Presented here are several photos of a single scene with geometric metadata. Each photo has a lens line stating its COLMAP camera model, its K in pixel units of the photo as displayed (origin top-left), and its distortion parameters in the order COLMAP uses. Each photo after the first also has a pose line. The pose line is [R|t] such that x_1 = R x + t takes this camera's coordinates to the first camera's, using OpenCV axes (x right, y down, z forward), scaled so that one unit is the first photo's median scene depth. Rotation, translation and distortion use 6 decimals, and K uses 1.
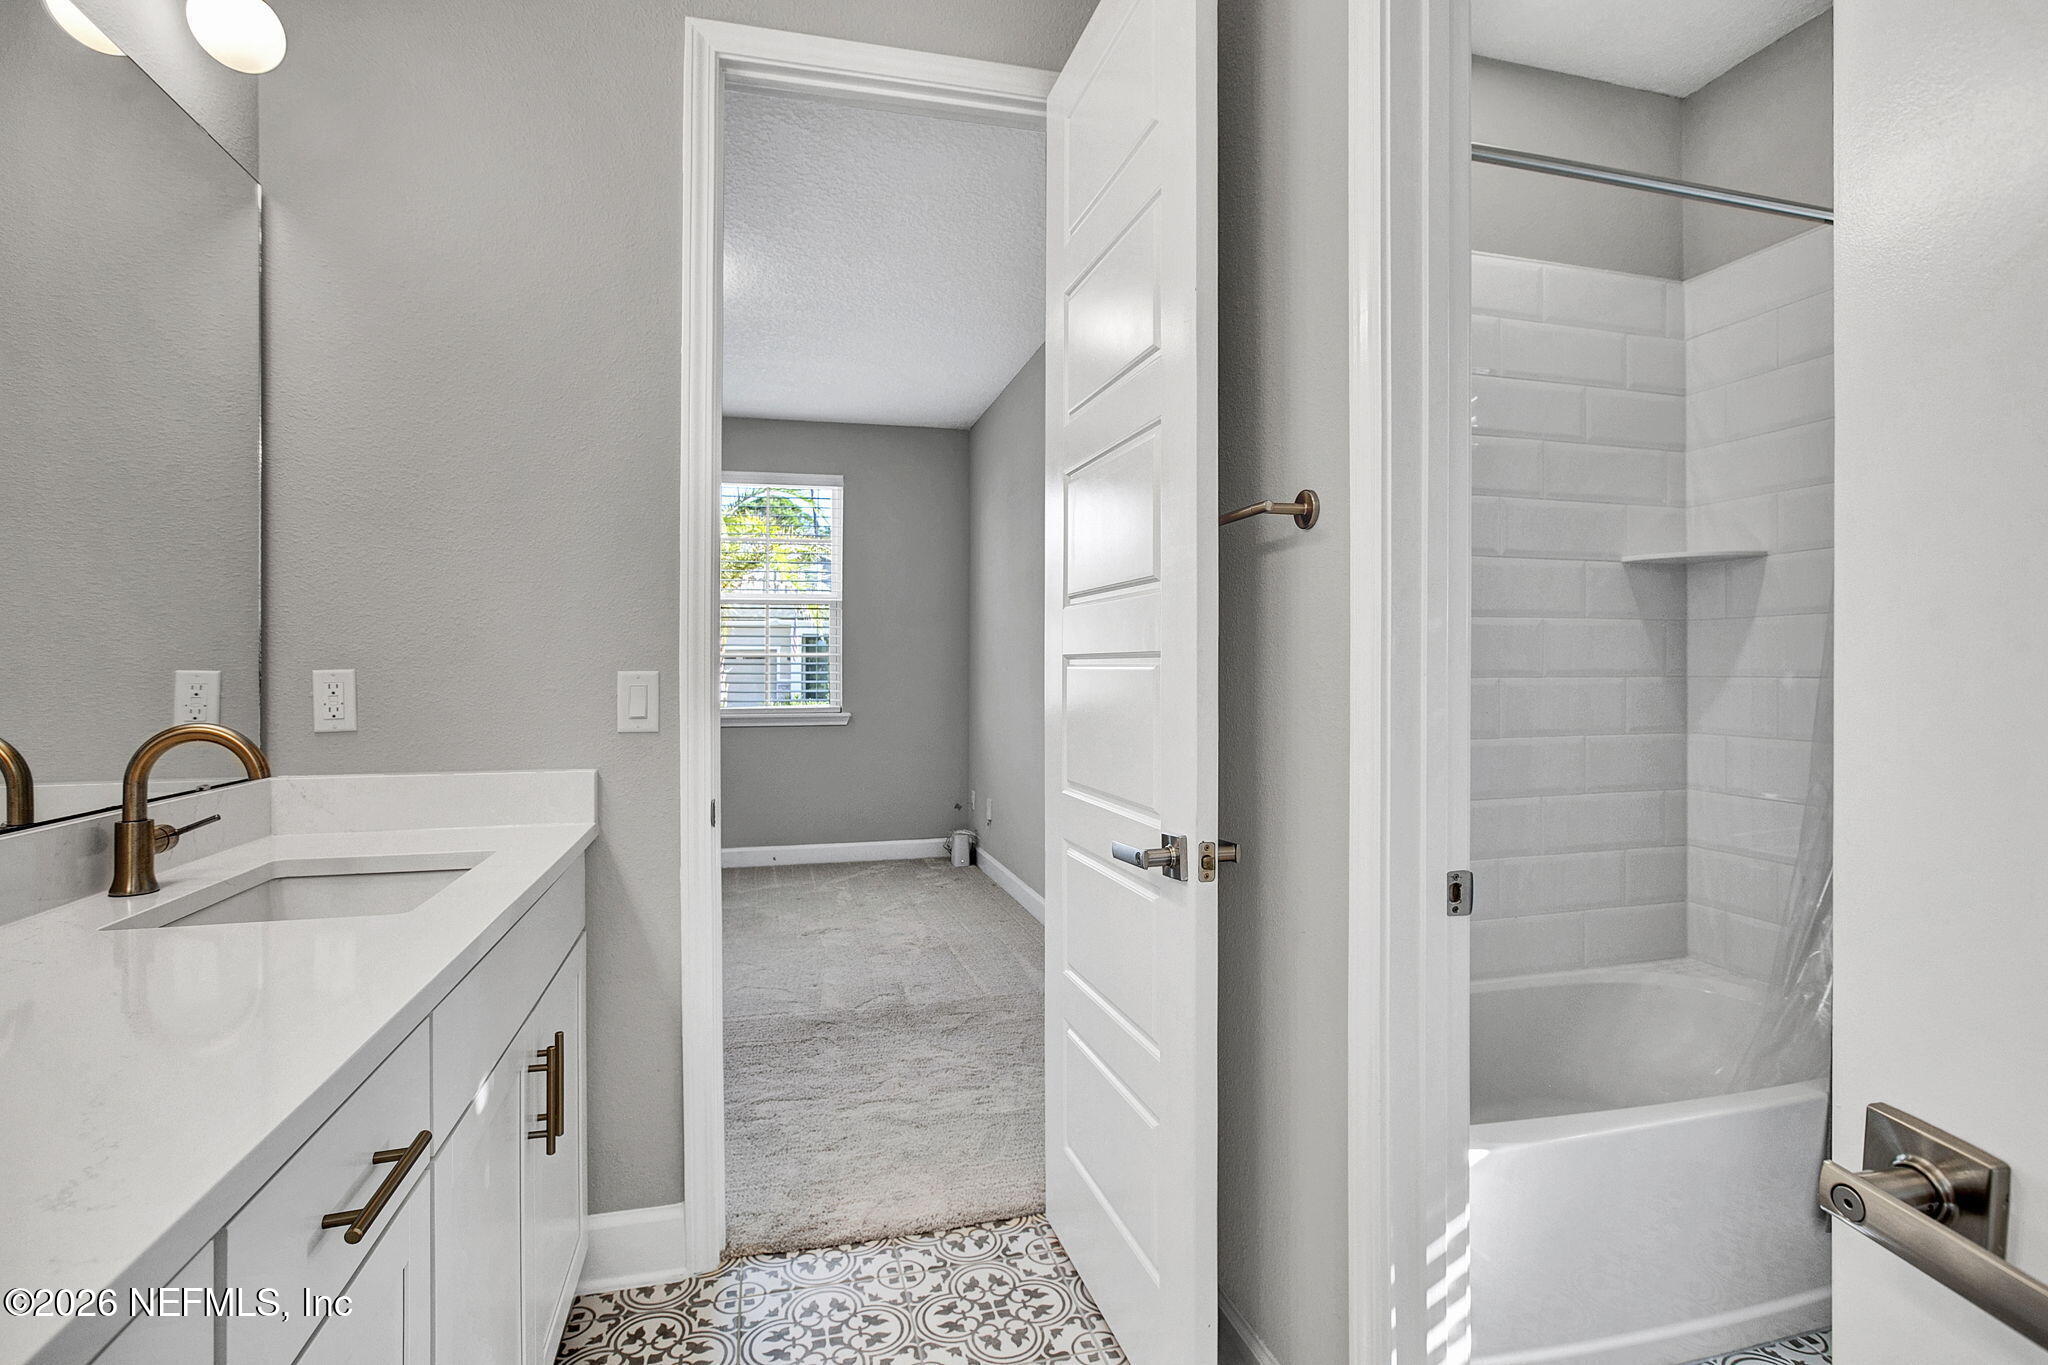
lens RADIAL K [[960.6, 0, 982.7], [0, 960.6, 673.4], [0, 0, 1]] dist [-0.002709, 0.000432]
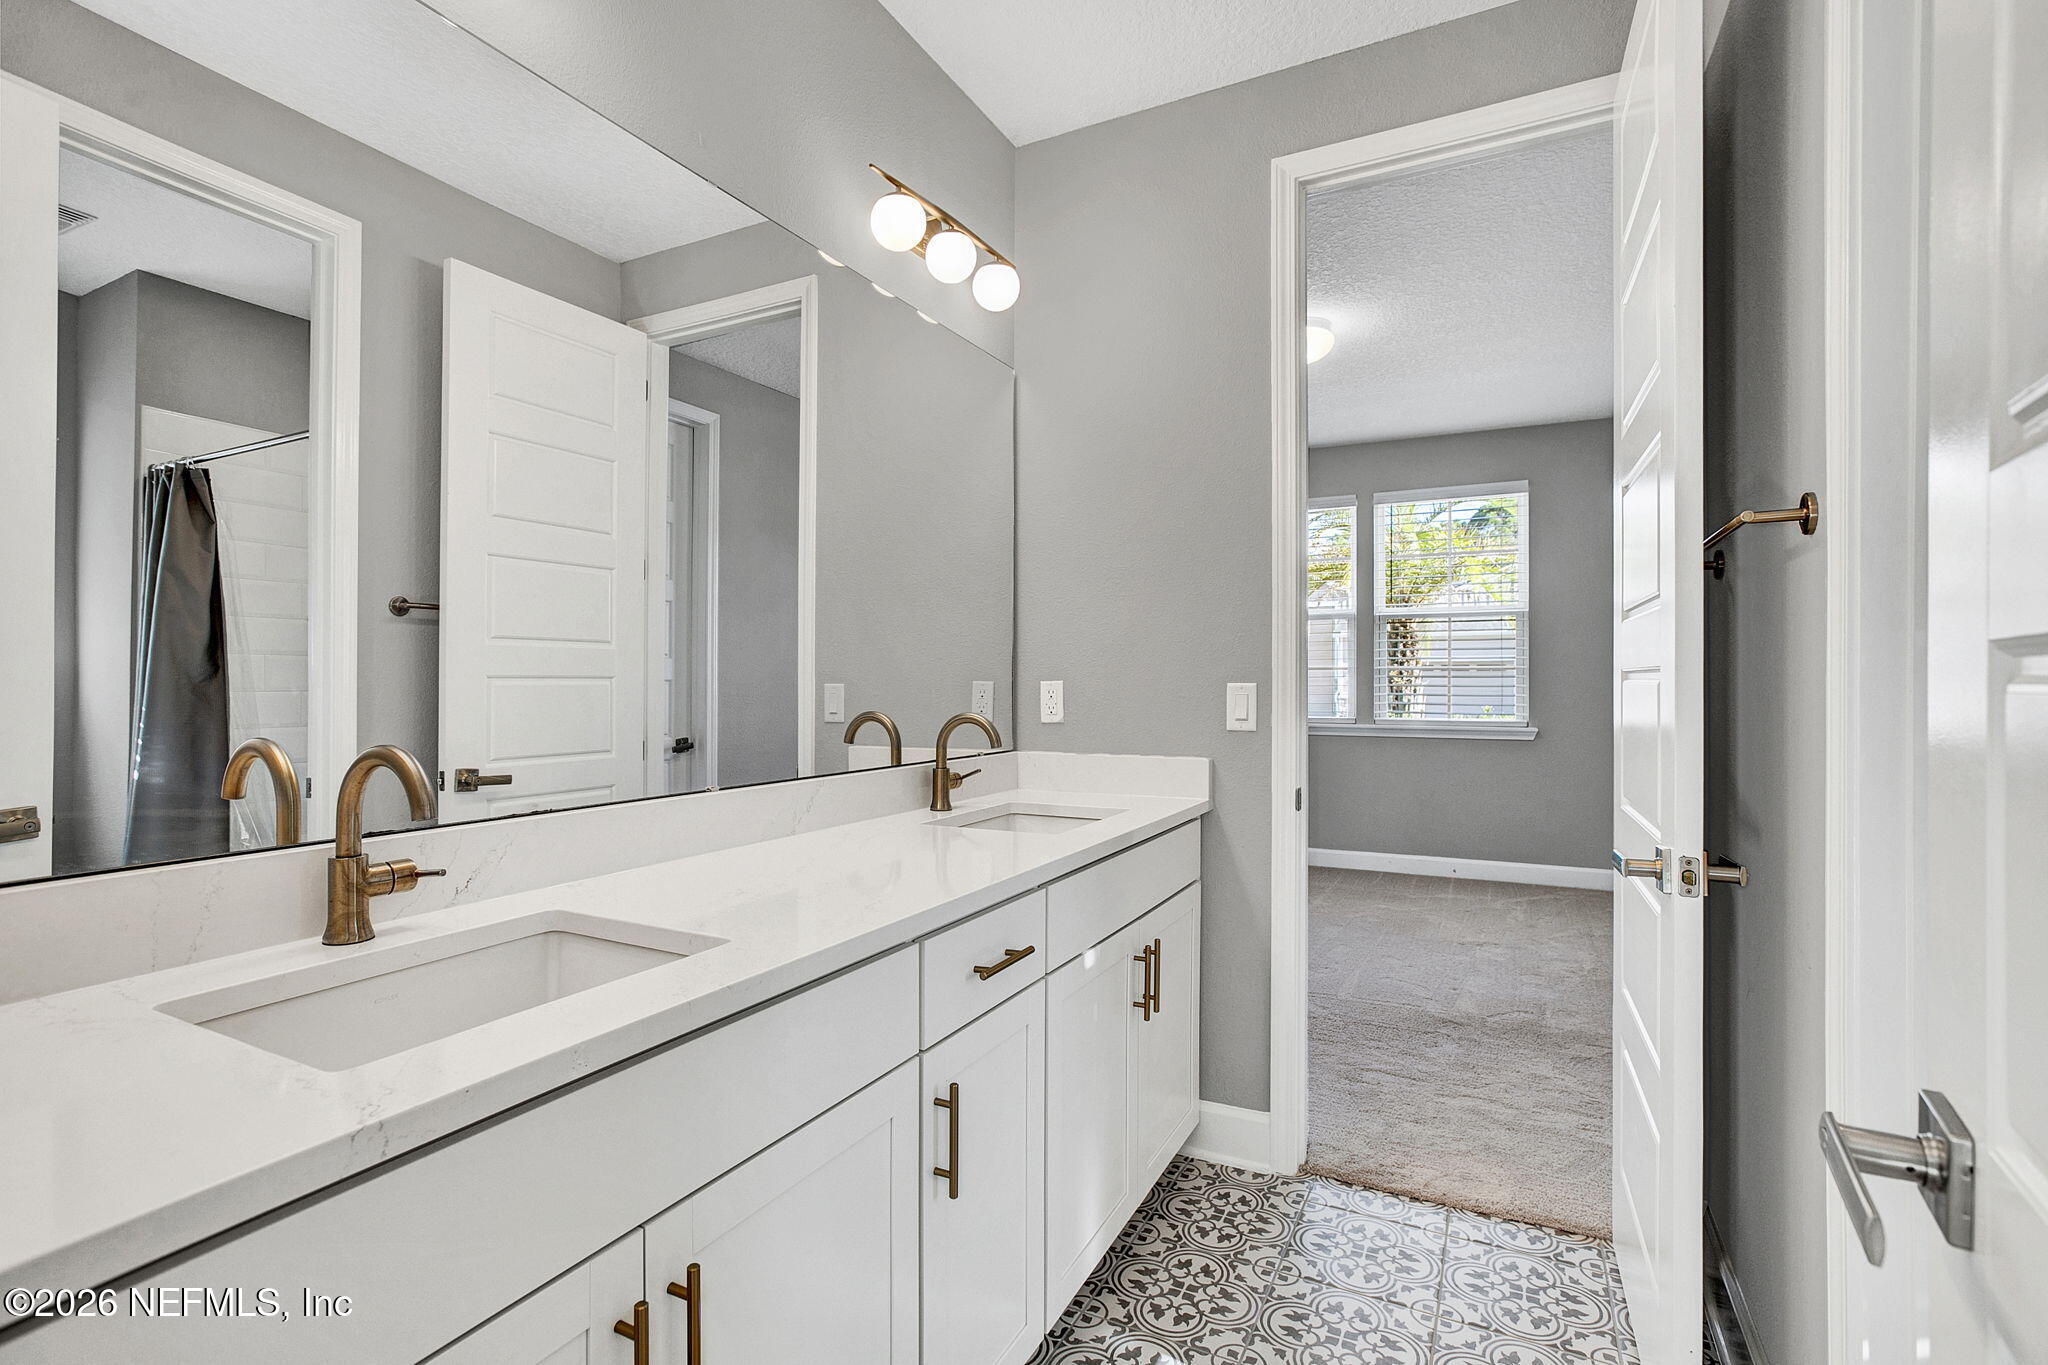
lens RADIAL K [[927.9, 0, 992.4], [0, 927.9, 681.8], [0, 0, 1]] dist [-0.000078, 0.038319]
pose [[0.741063, 0.002667, -0.671430, 0.227551], [-0.005311, 0.999984, -0.001890, 0.000096], [0.671415, 0.004967, 0.741065, -0.132510]]
